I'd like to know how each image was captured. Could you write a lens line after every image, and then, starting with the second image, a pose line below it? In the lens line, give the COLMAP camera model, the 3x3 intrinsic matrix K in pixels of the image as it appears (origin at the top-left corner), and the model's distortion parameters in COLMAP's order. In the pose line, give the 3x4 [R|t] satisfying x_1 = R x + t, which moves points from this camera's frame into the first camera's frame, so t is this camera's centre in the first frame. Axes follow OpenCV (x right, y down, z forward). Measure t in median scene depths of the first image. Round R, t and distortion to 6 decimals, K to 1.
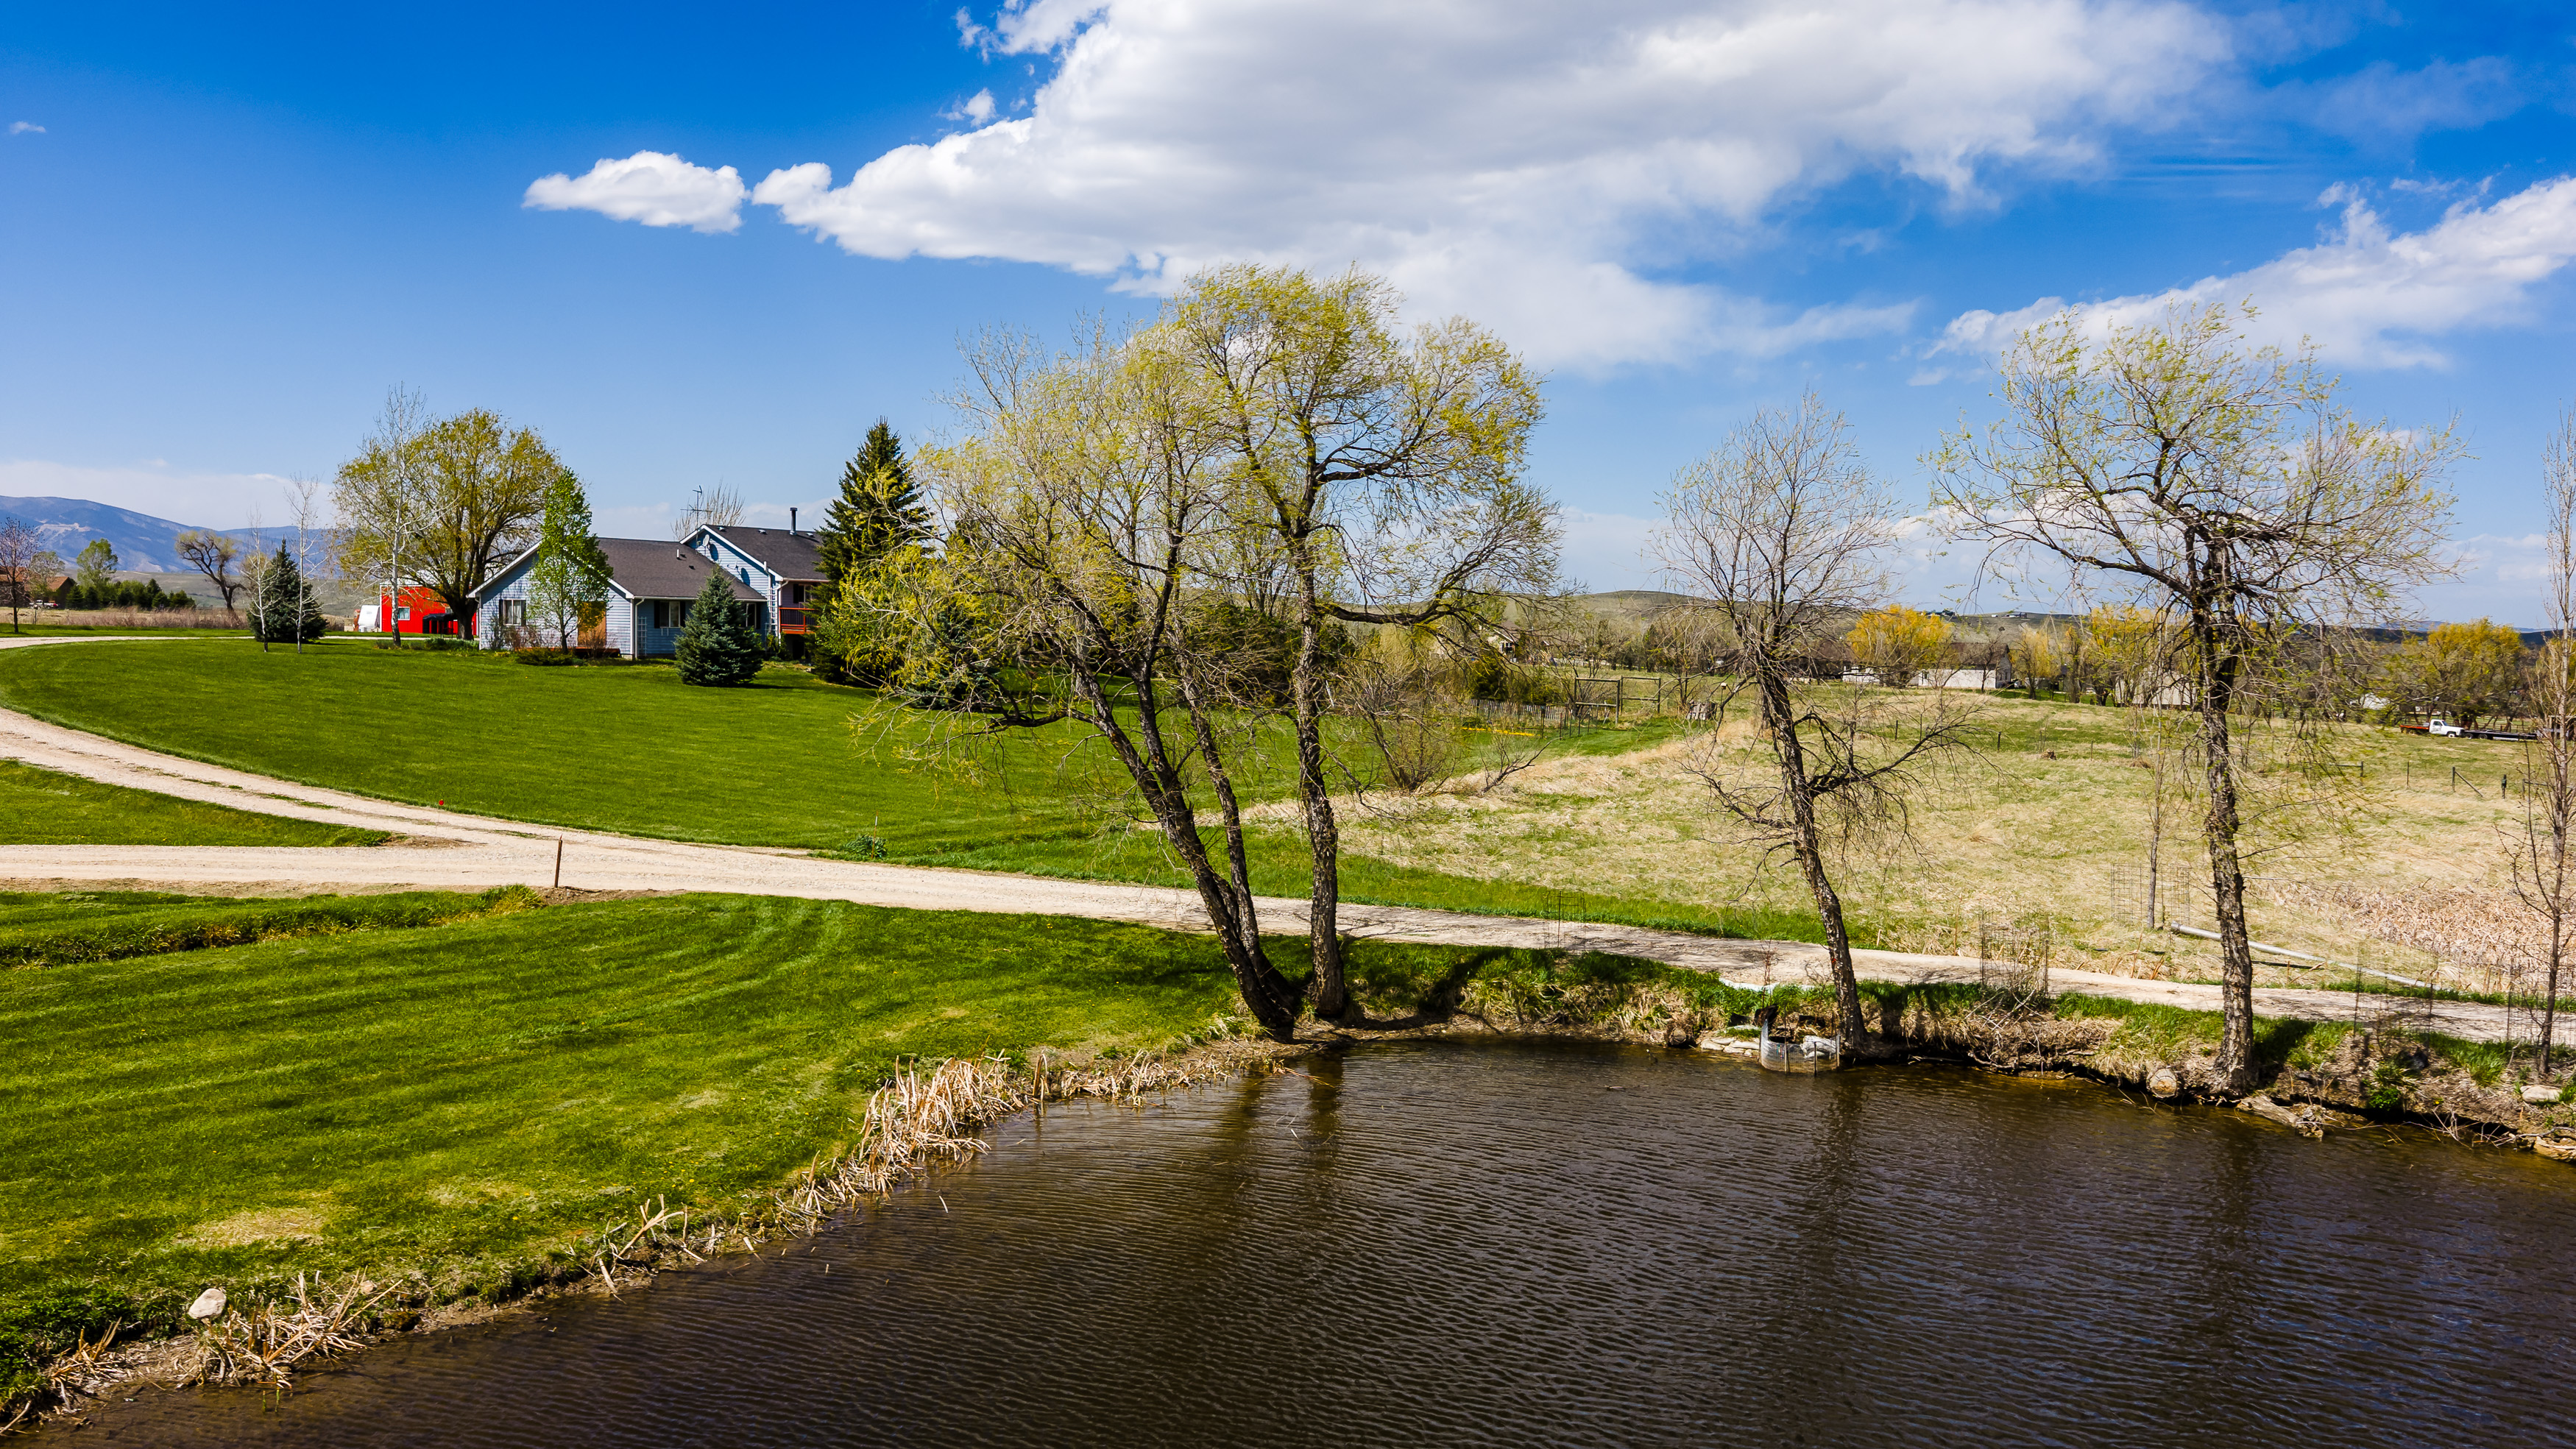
lens RADIAL K [[2104.4, 0, 1290.9], [0, 2104.4, 734.2], [0, 0, 1]] dist [0.014153, -0.034178]
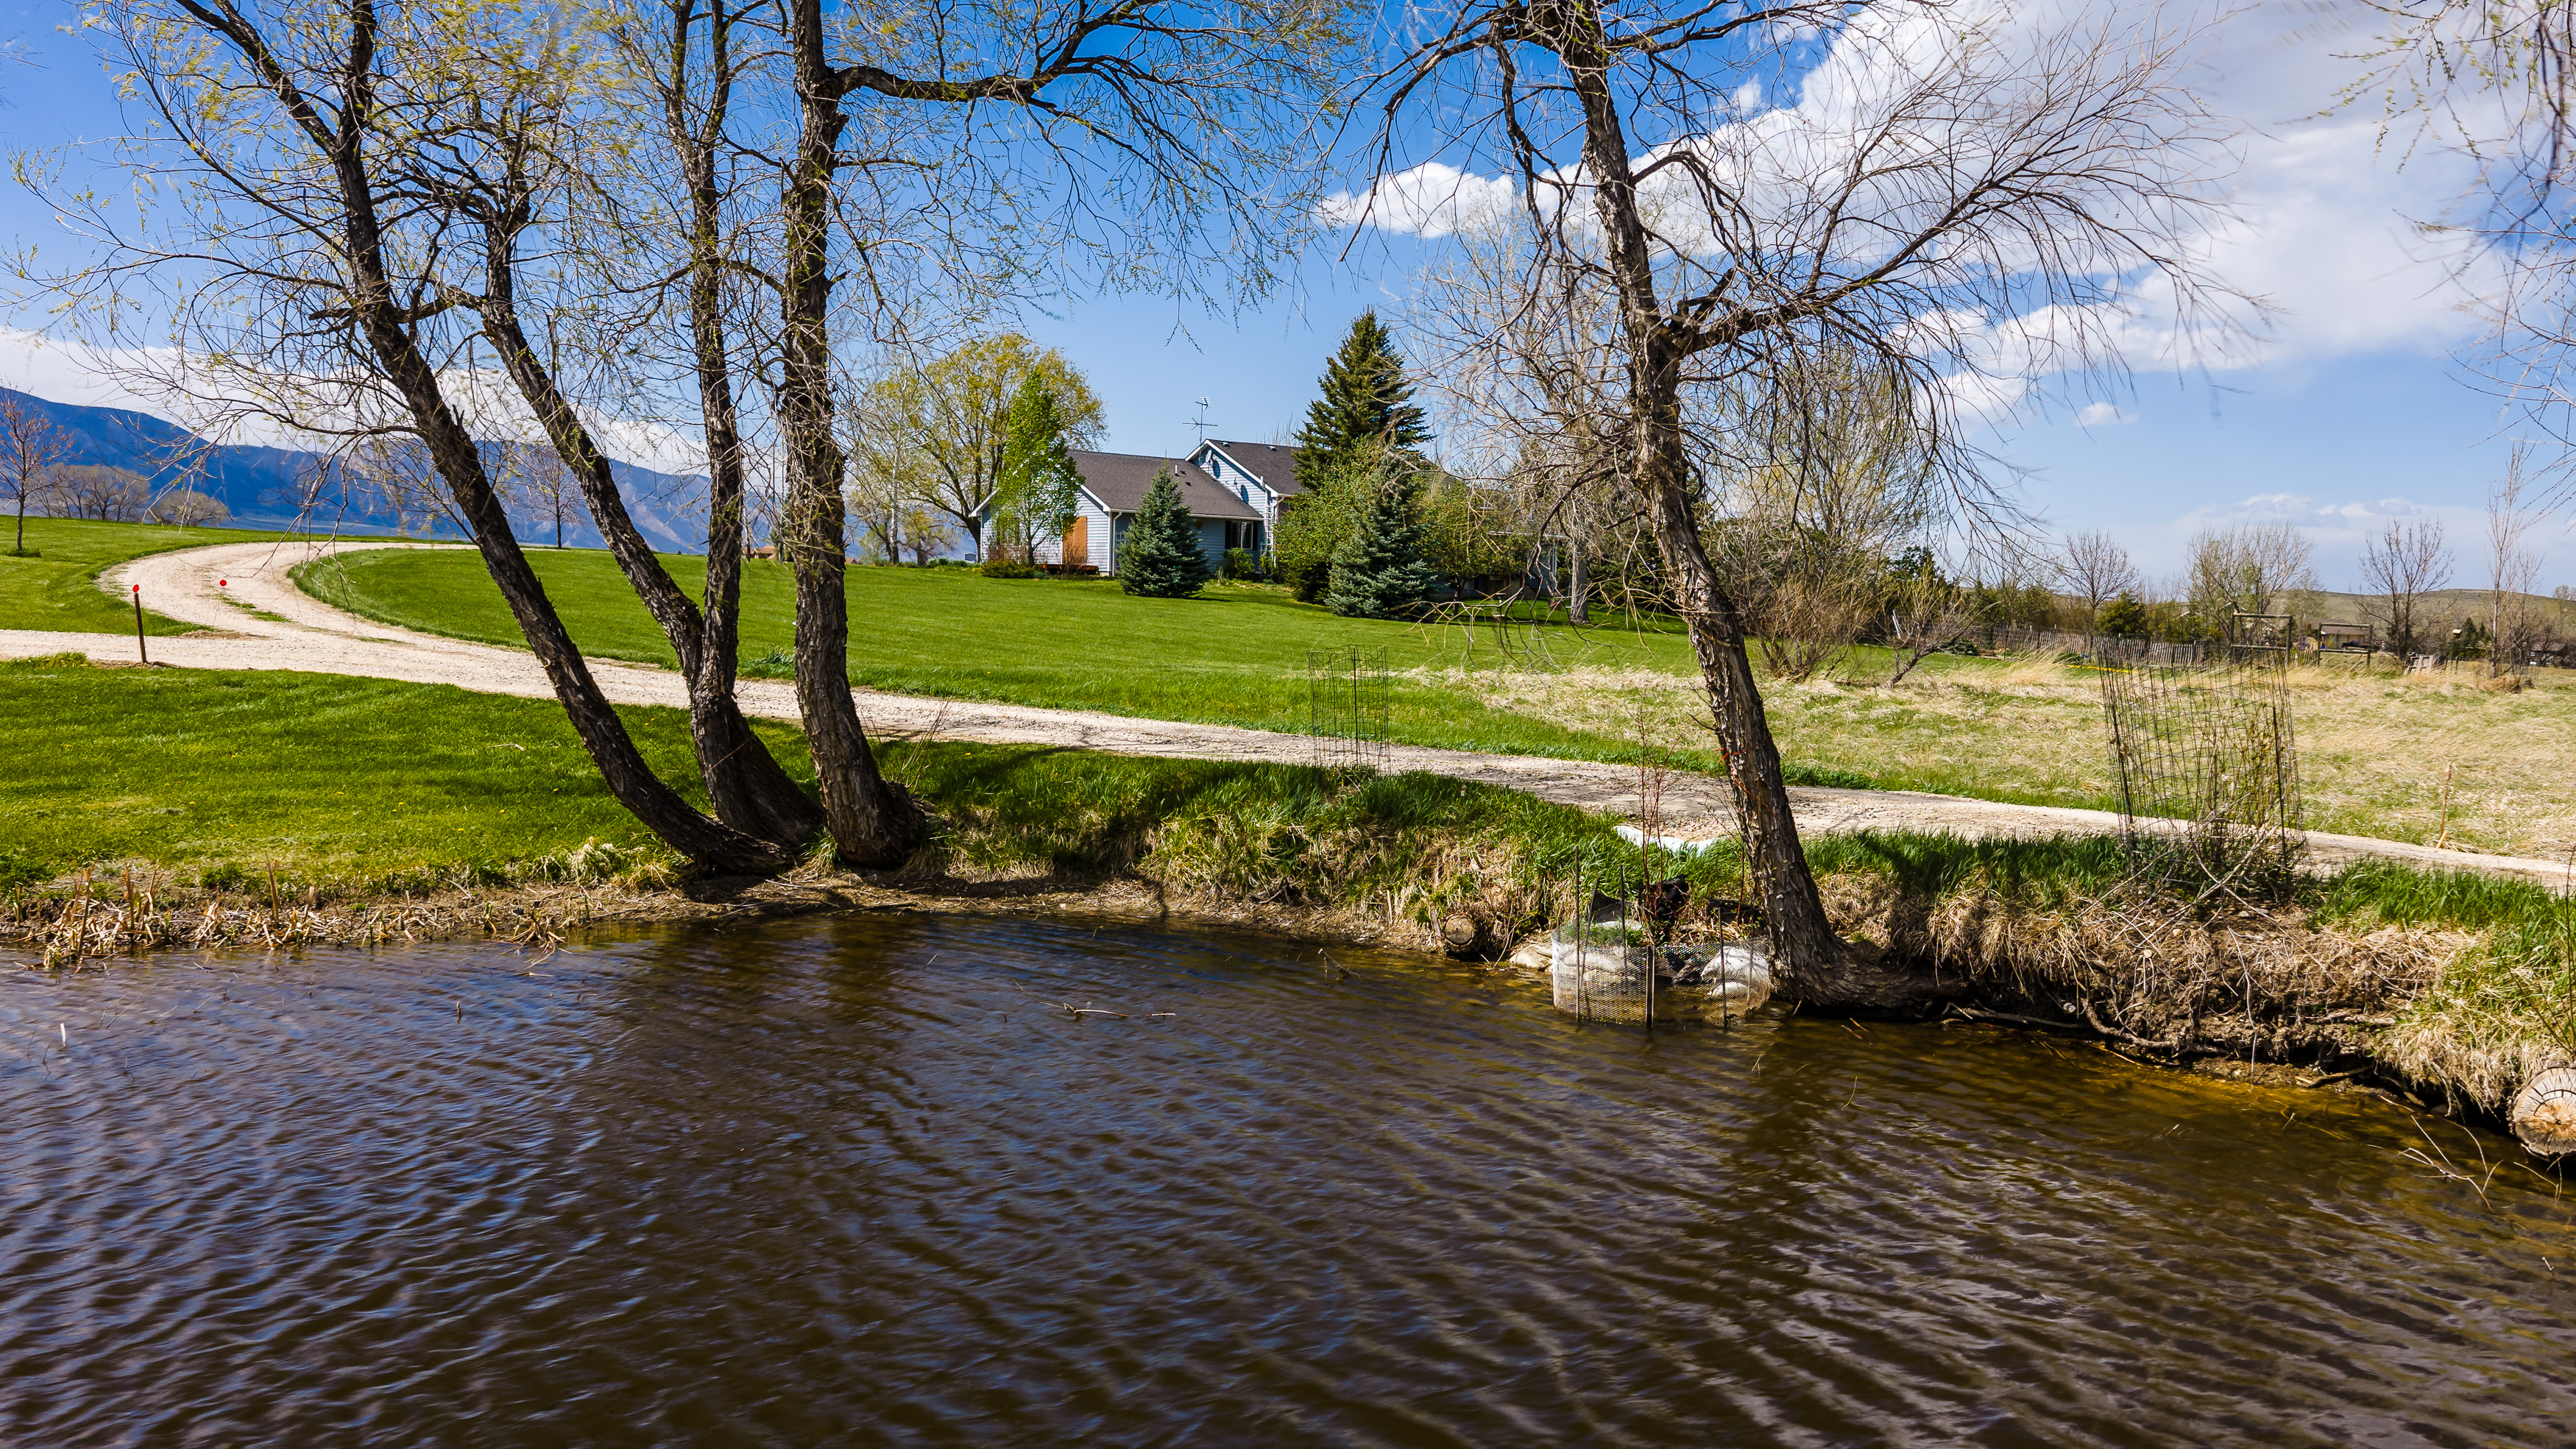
lens RADIAL K [[2104.4, 0, 1283.2], [0, 2104.4, 723.9], [0, 0, 1]] dist [0.014153, -0.034178]
pose [[0.939352, 0.024460, -0.342081, 0.087735], [-0.025549, 0.999673, 0.001324, 0.028481], [0.342002, 0.007496, 0.939669, 0.161922]]
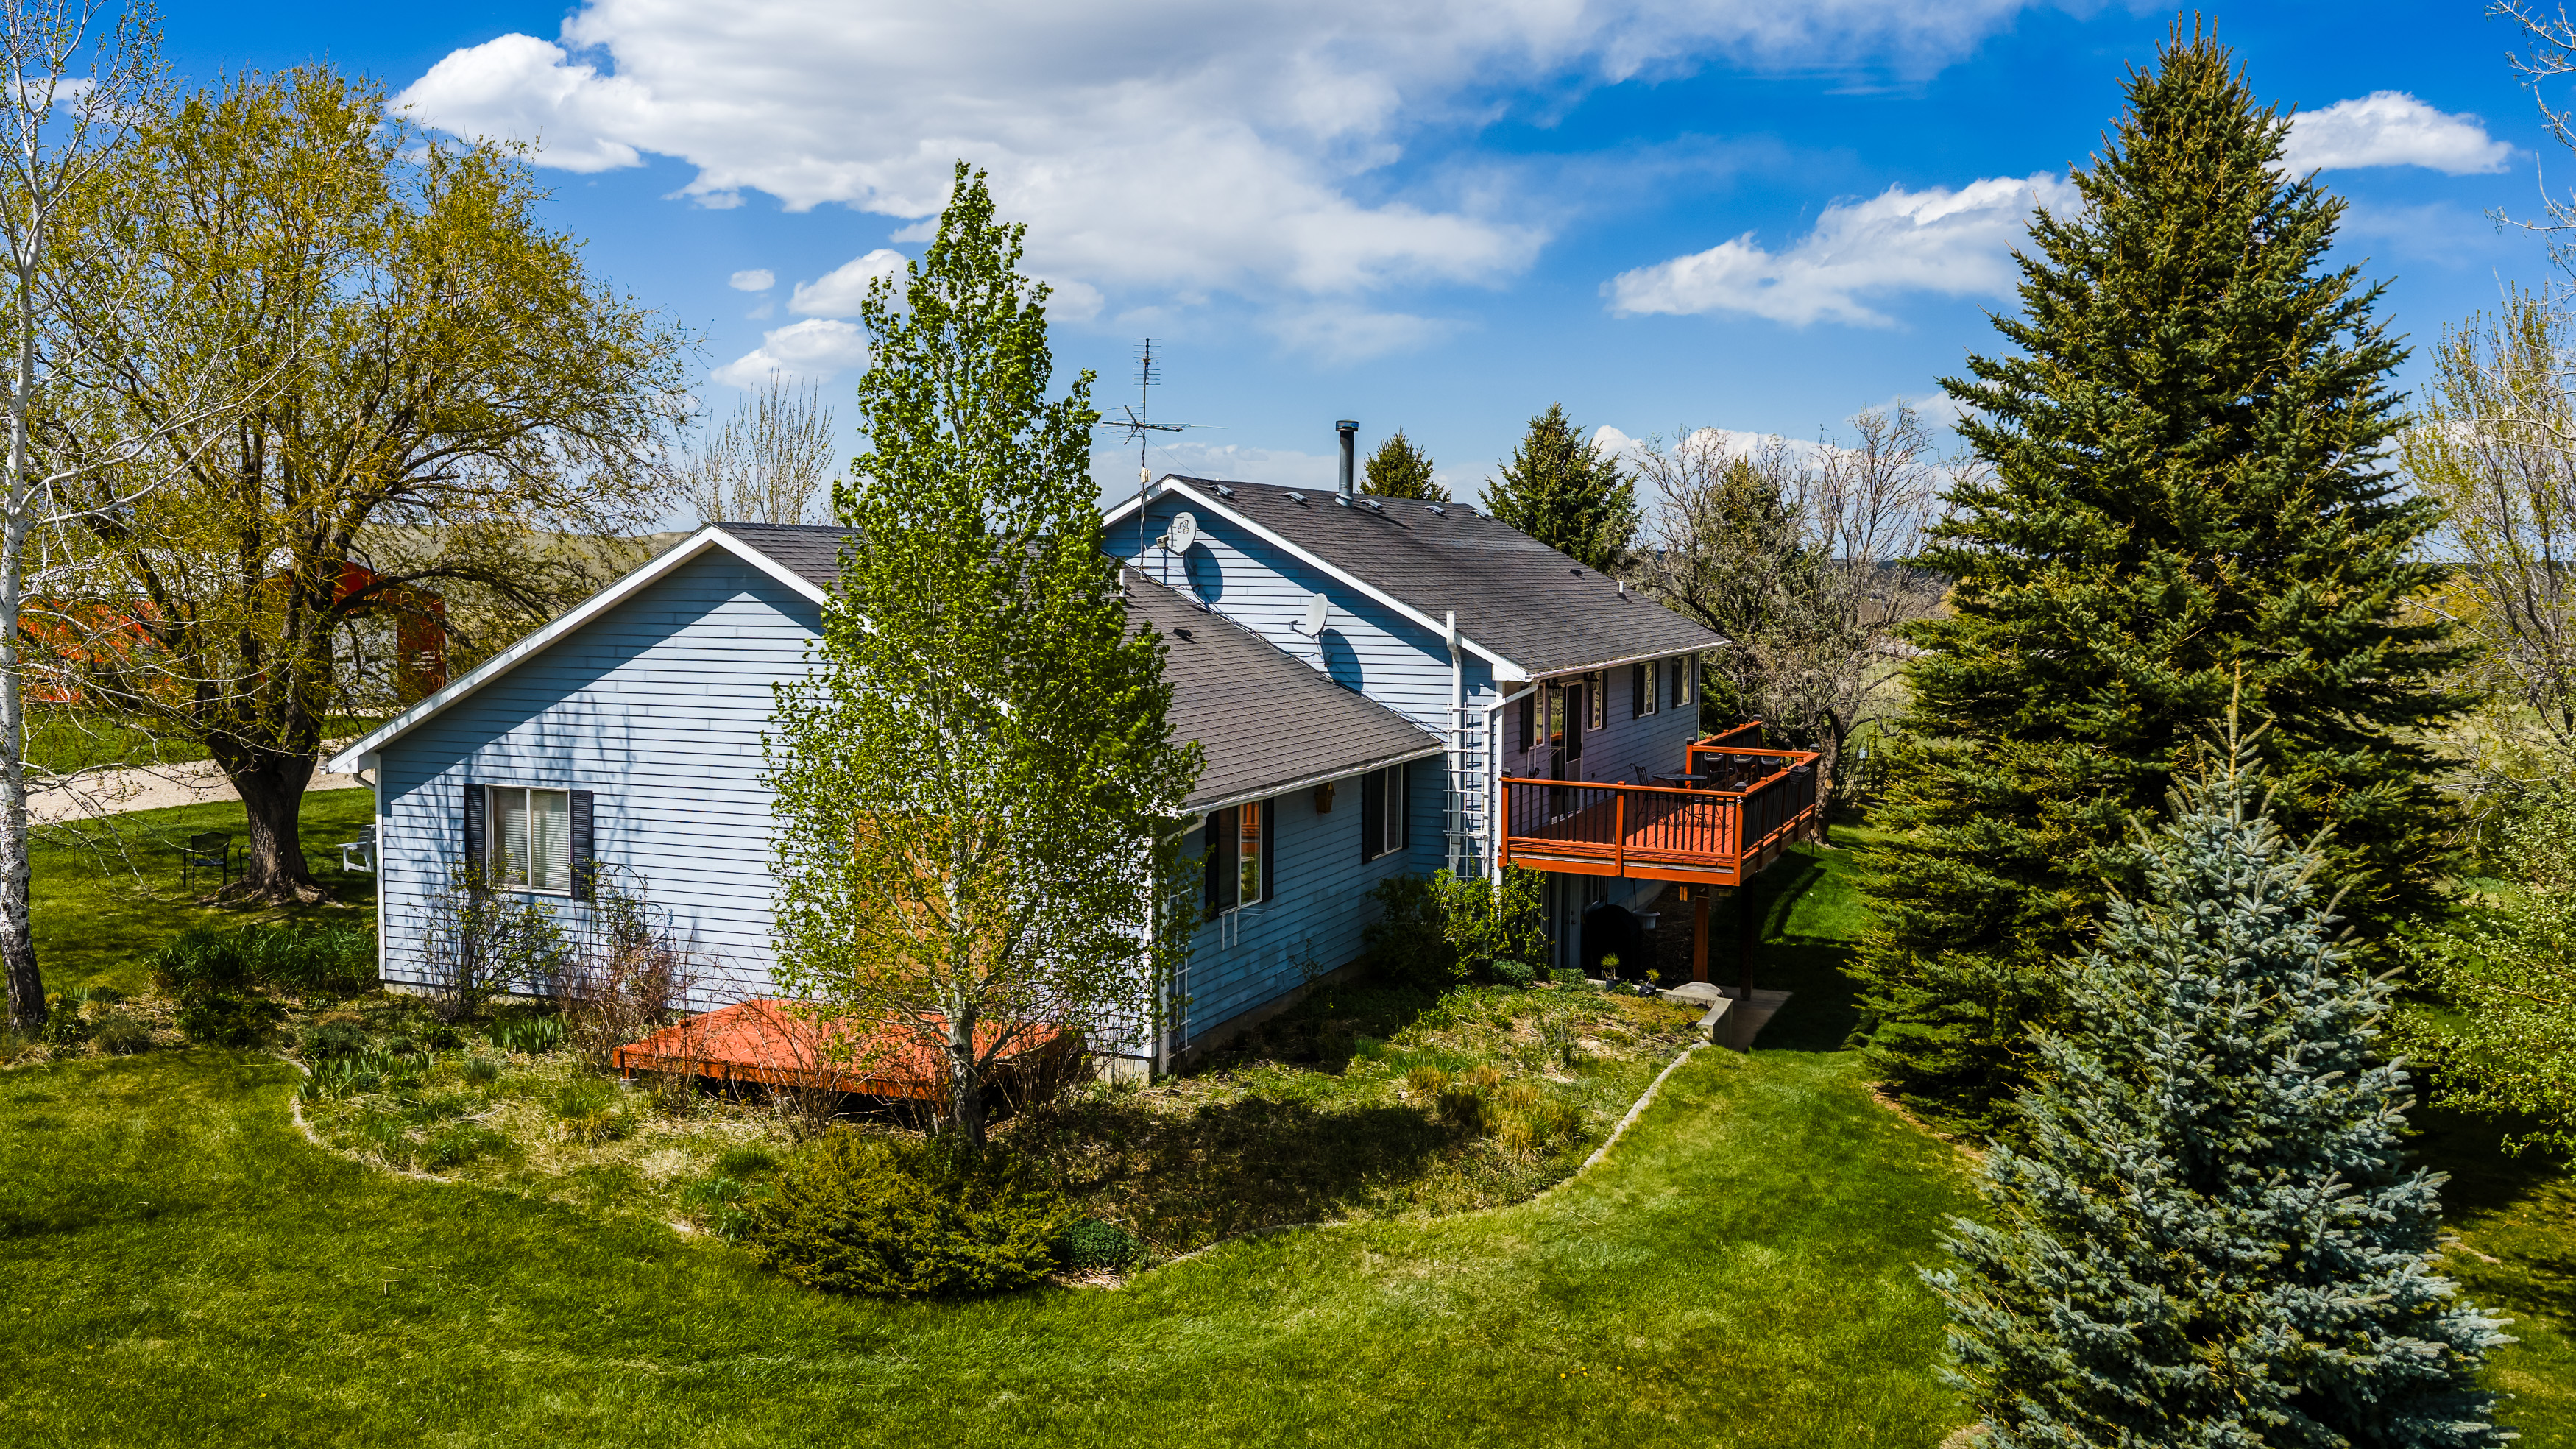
lens RADIAL K [[2104.4, 0, 1287.9], [0, 2104.4, 736.9], [0, 0, 1]] dist [0.014153, -0.034178]
pose [[0.990724, -0.016550, 0.134879, -0.354871], [0.012650, 0.999478, 0.029718, -0.085234], [-0.135300, -0.027736, 0.990416, 0.841686]]
